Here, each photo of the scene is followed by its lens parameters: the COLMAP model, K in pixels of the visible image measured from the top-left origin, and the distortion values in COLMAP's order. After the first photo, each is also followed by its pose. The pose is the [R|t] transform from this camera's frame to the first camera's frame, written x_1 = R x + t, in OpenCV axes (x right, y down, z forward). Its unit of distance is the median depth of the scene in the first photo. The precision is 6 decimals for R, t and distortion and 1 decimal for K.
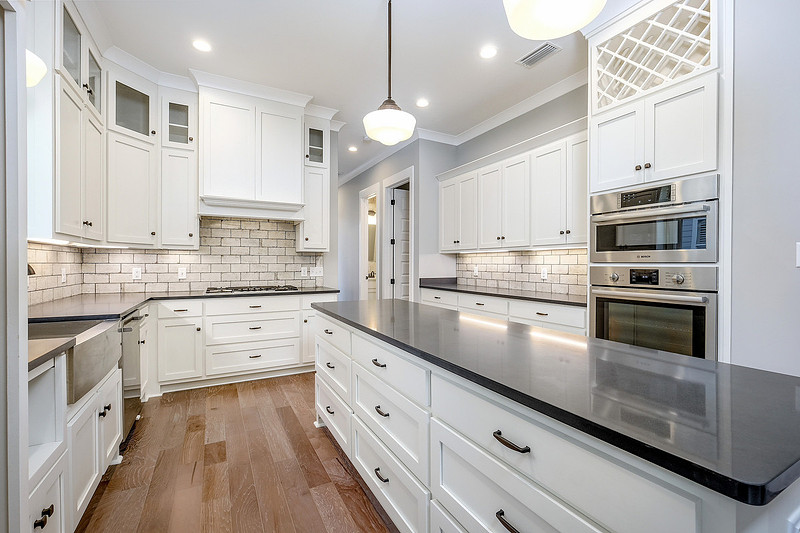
lens RADIAL K [[349.9, 0, 401.7], [0, 349.9, 268.5], [0, 0, 1]] dist [-0.006684, 0.001847]
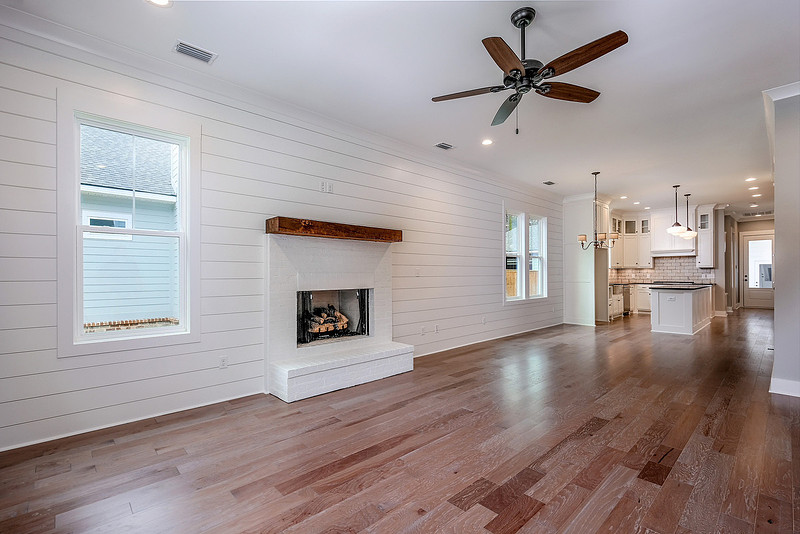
lens RADIAL K [[349.9, 0, 404.8], [0, 349.9, 268.5], [0, 0, 1]] dist [-0.006684, 0.001847]
pose [[0.249557, -0.016634, -0.968217, 1.711368], [-0.008168, 0.999781, -0.019281, 0.022192], [0.968326, 0.012720, 0.249366, -1.712798]]
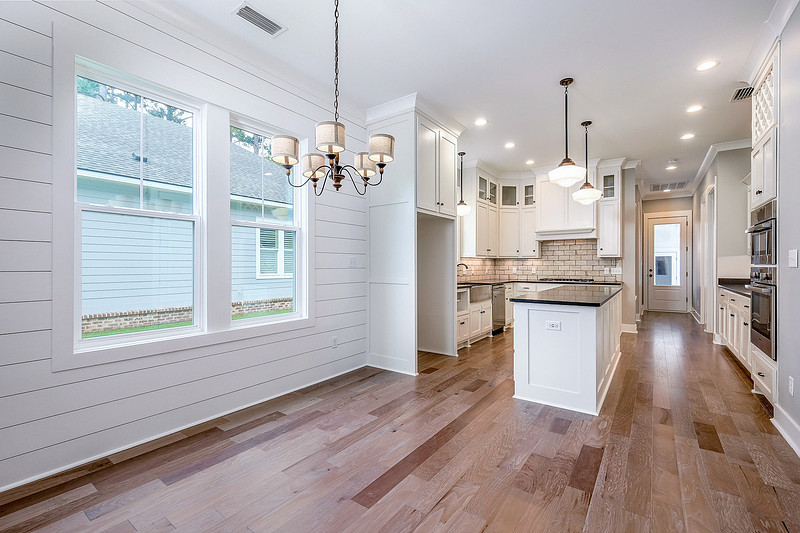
lens RADIAL K [[349.9, 0, 403.4], [0, 349.9, 262.5], [0, 0, 1]] dist [-0.006684, 0.001847]
pose [[0.439760, -0.009734, -0.898063, 0.809962], [-0.011354, 0.999801, -0.016397, 0.010126], [0.898044, 0.017407, 0.439562, -0.501832]]
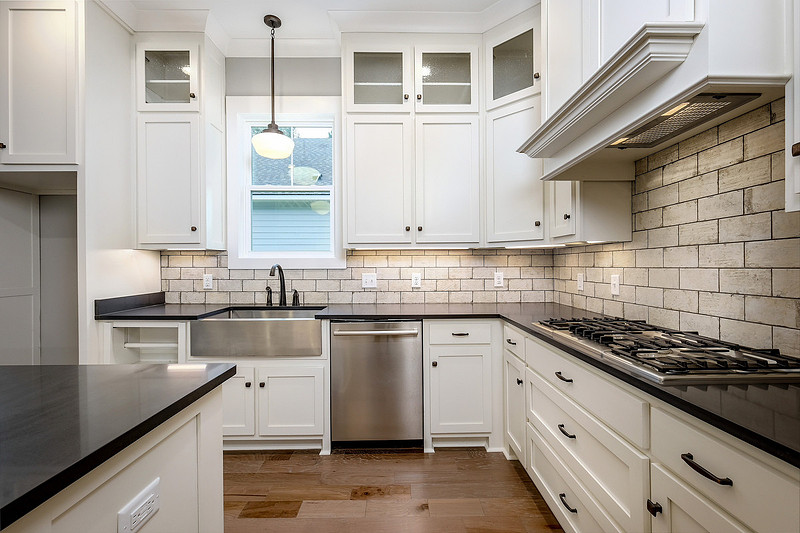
lens RADIAL K [[349.9, 0, 403.5], [0, 349.9, 267.0], [0, 0, 1]] dist [-0.006684, 0.001847]
pose [[-0.457963, -0.000349, -0.888971, 0.015789], [-0.010265, 0.999935, 0.004896, -0.014609], [0.888912, 0.011367, -0.457937, 1.004139]]
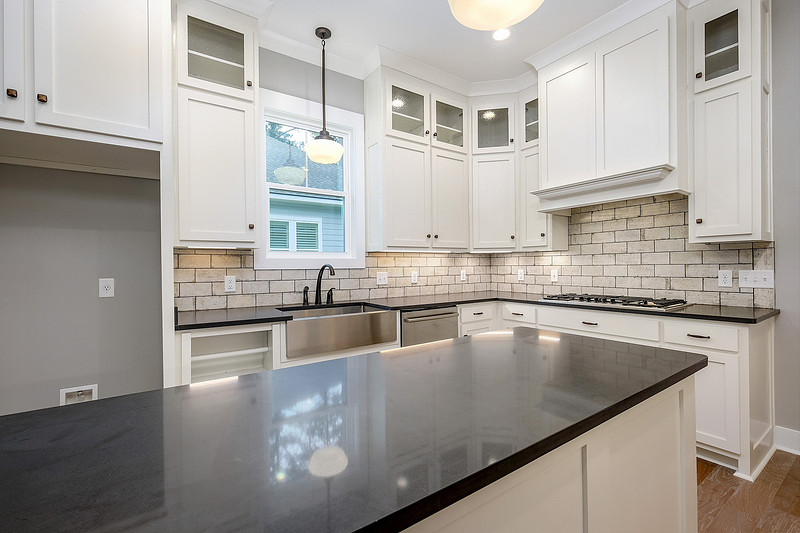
lens RADIAL K [[349.9, 0, 402.0], [0, 349.9, 264.2], [0, 0, 1]] dist [-0.006684, 0.001847]
pose [[0.112727, -0.009433, -0.993581, 0.268250], [-0.003143, 0.999947, -0.009850, -0.007239], [0.993621, 0.004233, 0.112691, 0.514105]]
